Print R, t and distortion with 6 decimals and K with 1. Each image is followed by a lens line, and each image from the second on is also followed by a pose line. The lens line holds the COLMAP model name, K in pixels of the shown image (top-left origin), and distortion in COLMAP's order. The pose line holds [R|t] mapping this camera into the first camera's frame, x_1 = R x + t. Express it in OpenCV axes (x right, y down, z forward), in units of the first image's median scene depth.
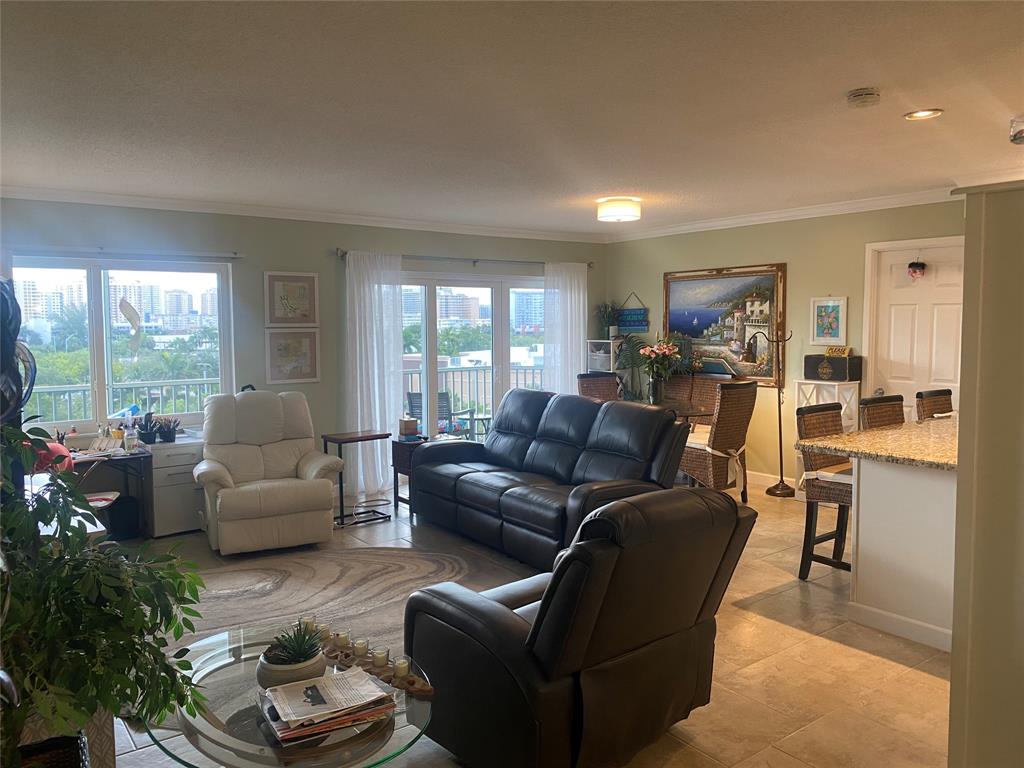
lens RADIAL K [[780.7, 0, 527.0], [0, 780.7, 381.1], [0, 0, 1]] dist [-0.002431, 0.000524]
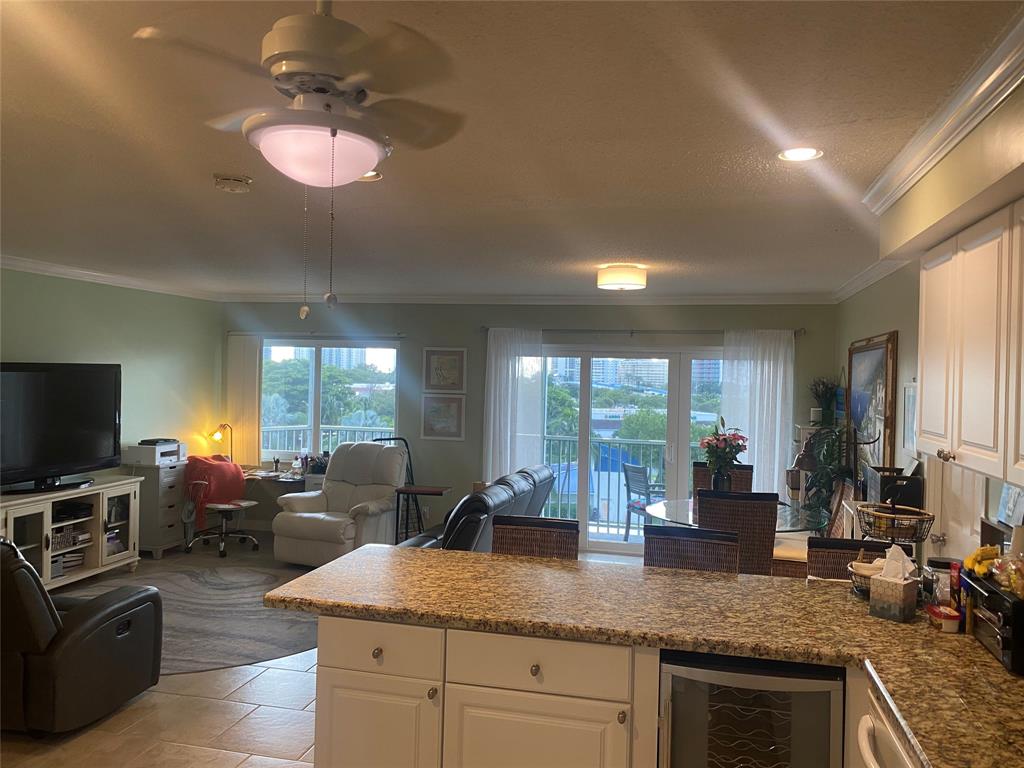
lens RADIAL K [[780.7, 0, 527.0], [0, 780.7, 381.1], [0, 0, 1]] dist [-0.002431, 0.000524]
pose [[0.641189, 0.032020, -0.766715, 0.710832], [-0.081851, 0.996283, -0.026843, -0.066999], [0.763005, 0.079968, 0.641426, 0.333475]]
